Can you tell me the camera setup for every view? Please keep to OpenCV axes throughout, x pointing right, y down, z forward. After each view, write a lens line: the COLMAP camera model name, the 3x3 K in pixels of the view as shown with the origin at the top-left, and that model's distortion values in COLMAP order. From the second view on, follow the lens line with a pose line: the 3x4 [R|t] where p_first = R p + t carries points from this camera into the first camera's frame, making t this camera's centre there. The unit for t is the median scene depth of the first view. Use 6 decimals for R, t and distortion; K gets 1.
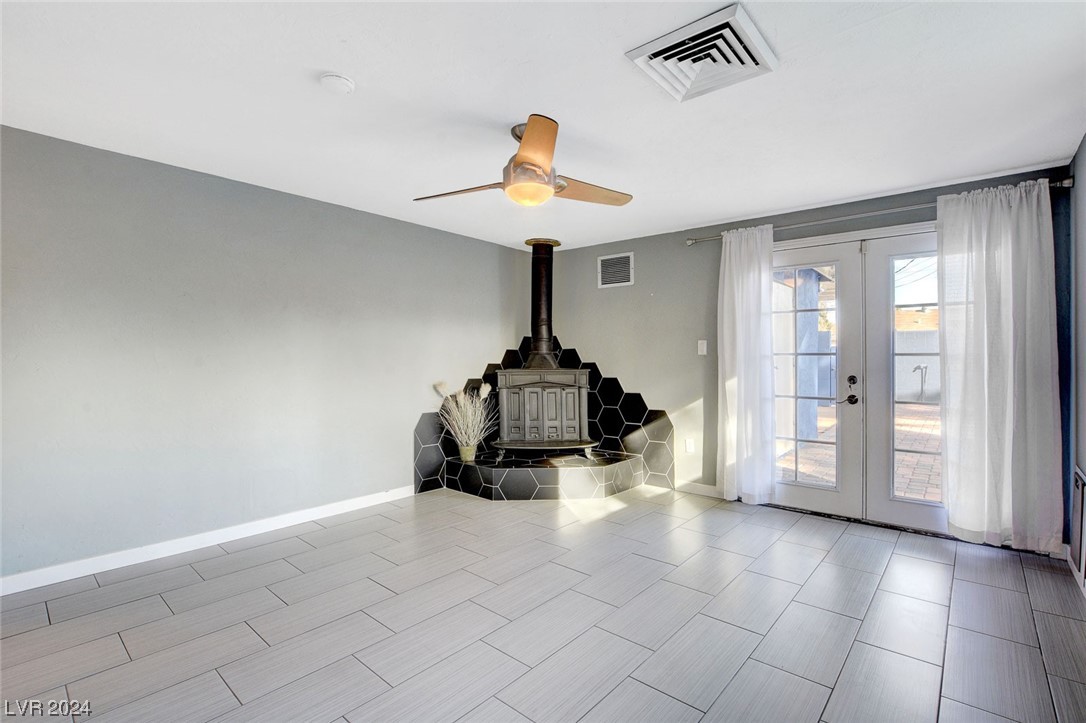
lens RADIAL K [[504.4, 0, 549.7], [0, 504.4, 355.6], [0, 0, 1]] dist [-0.034273, 0.005646]
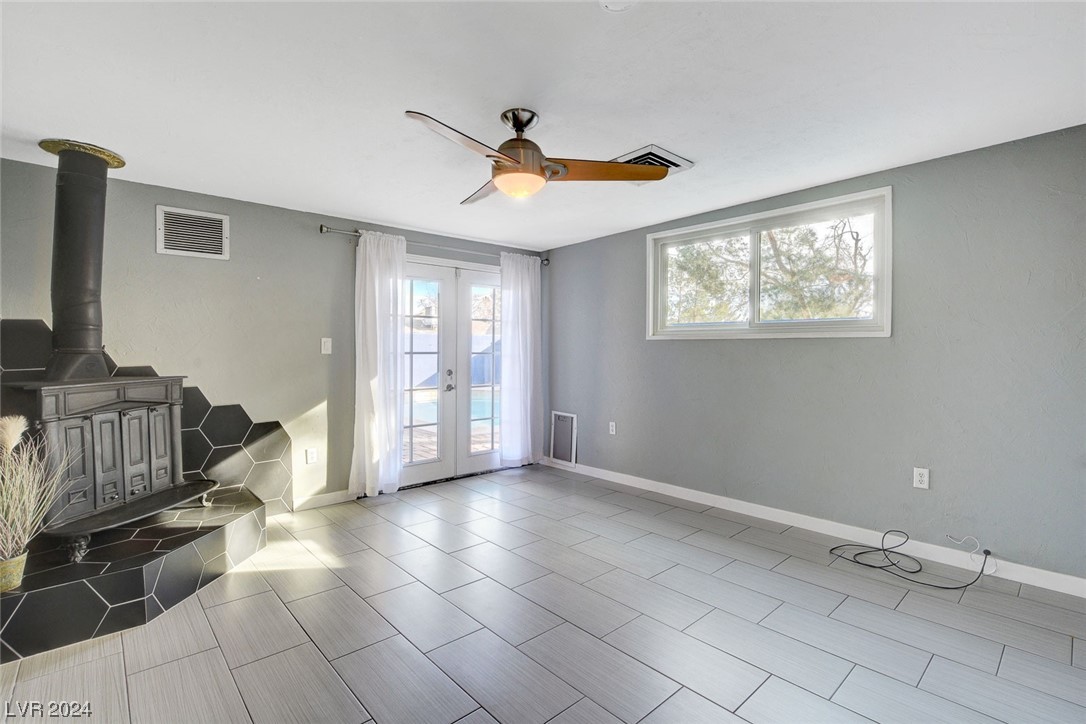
lens RADIAL K [[504.4, 0, 549.7], [0, 504.4, 356.1], [0, 0, 1]] dist [-0.034273, 0.005646]
pose [[0.119375, -0.008321, 0.992814, -0.547799], [0.000330, 0.999965, 0.008341, -0.004513], [-0.992849, -0.000668, 0.119373, 0.469957]]
